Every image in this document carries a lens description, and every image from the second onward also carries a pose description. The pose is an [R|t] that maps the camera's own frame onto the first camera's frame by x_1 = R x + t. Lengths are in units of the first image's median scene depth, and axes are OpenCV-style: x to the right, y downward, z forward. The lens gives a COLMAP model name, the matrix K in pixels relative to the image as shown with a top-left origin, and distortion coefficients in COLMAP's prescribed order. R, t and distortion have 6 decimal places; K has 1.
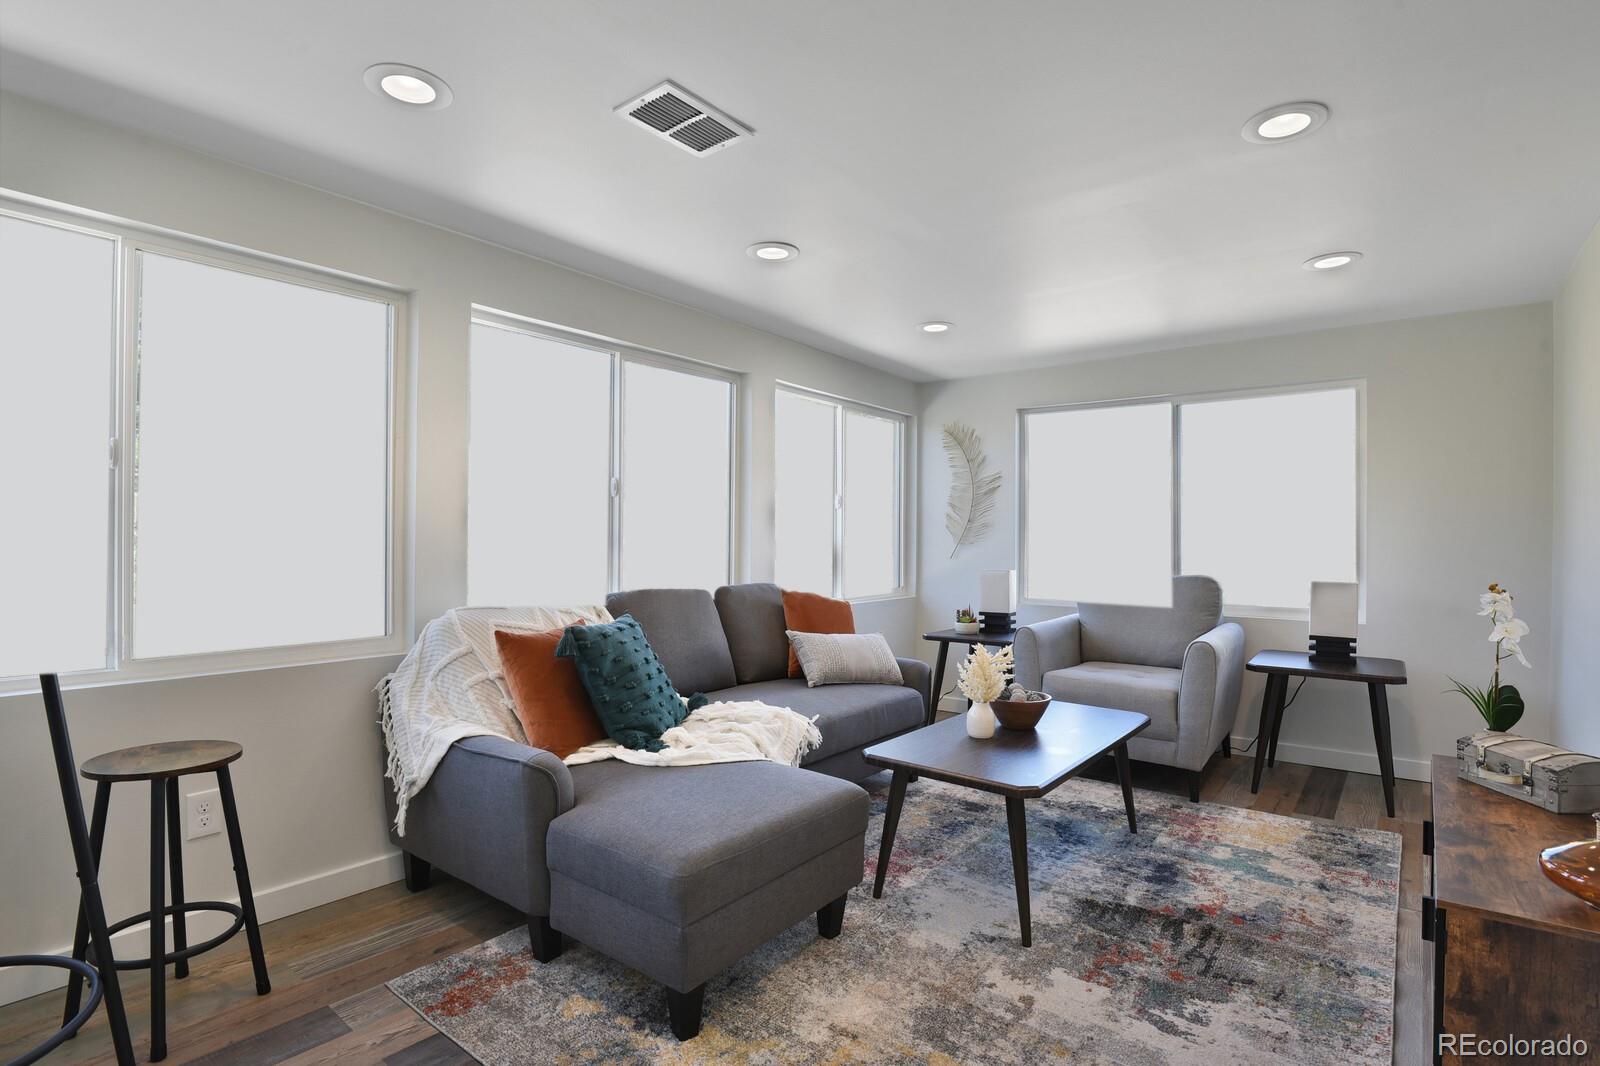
lens RADIAL K [[806.0, 0, 803.6], [0, 806.0, 531.7], [0, 0, 1]] dist [-0.023284, -0.002749]
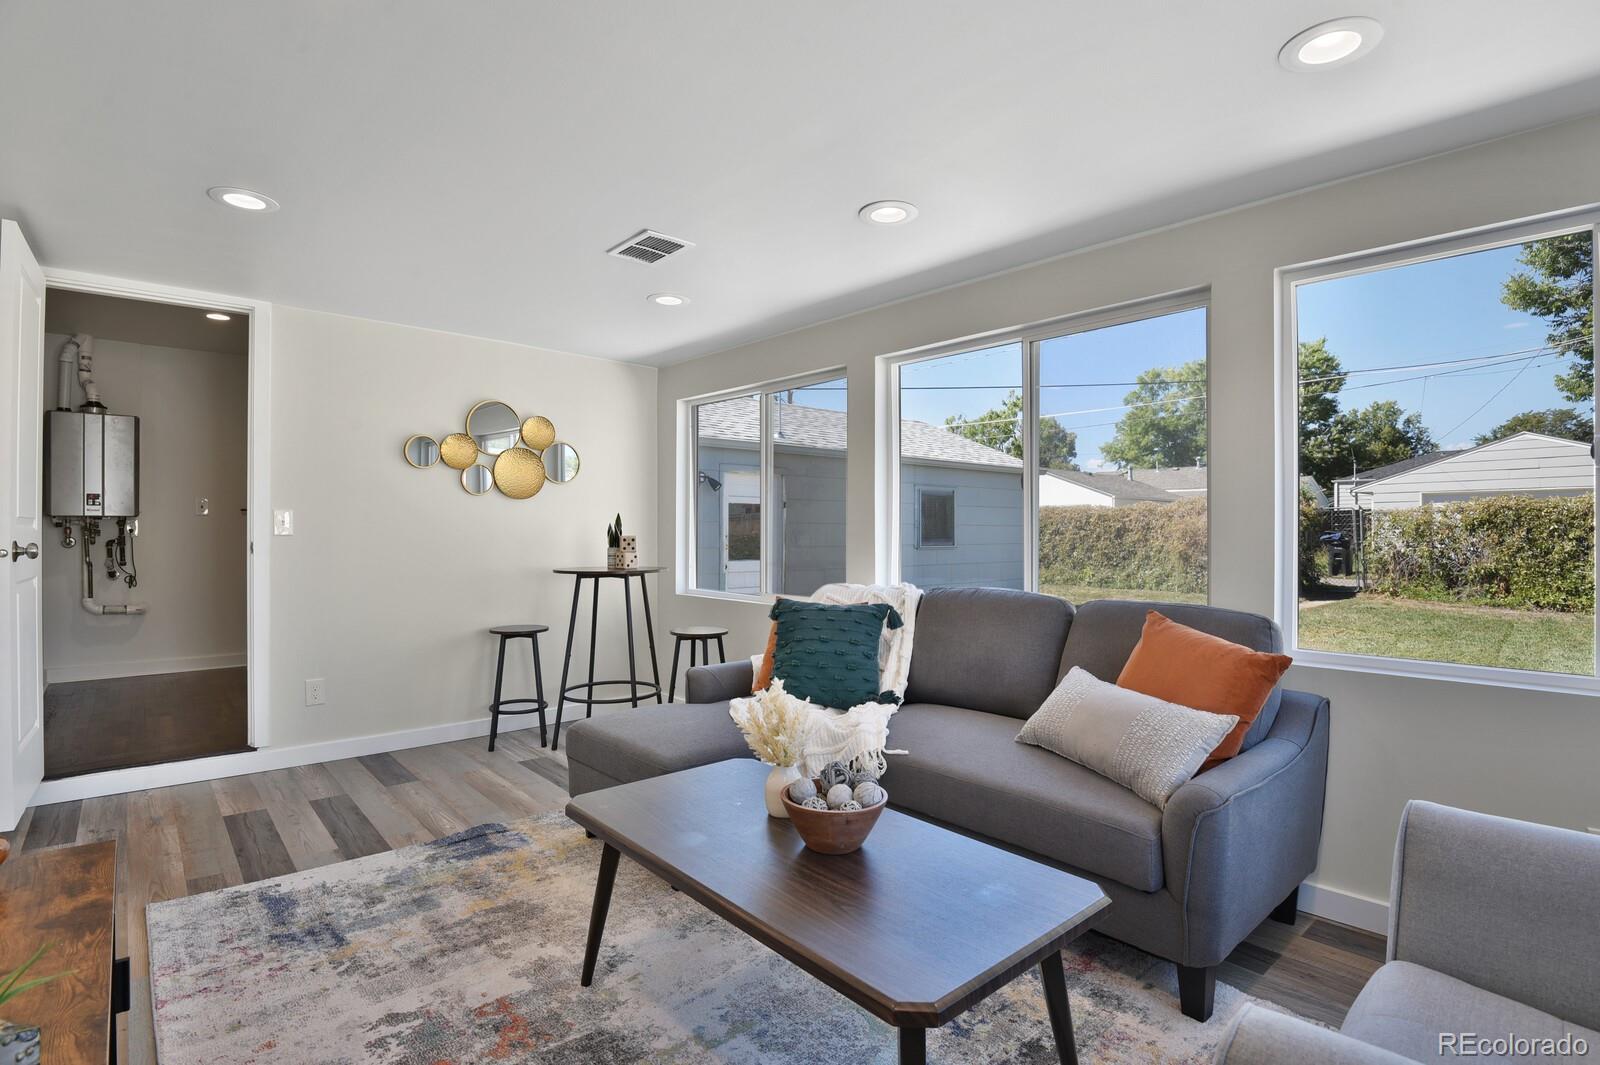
lens RADIAL K [[806.0, 0, 805.9], [0, 806.0, 528.0], [0, 0, 1]] dist [-0.023284, -0.002749]
pose [[-0.195349, 0.003484, -0.980728, 1.265420], [-0.006405, 0.999968, 0.004828, 0.001334], [0.980713, 0.007225, -0.195320, 1.615738]]
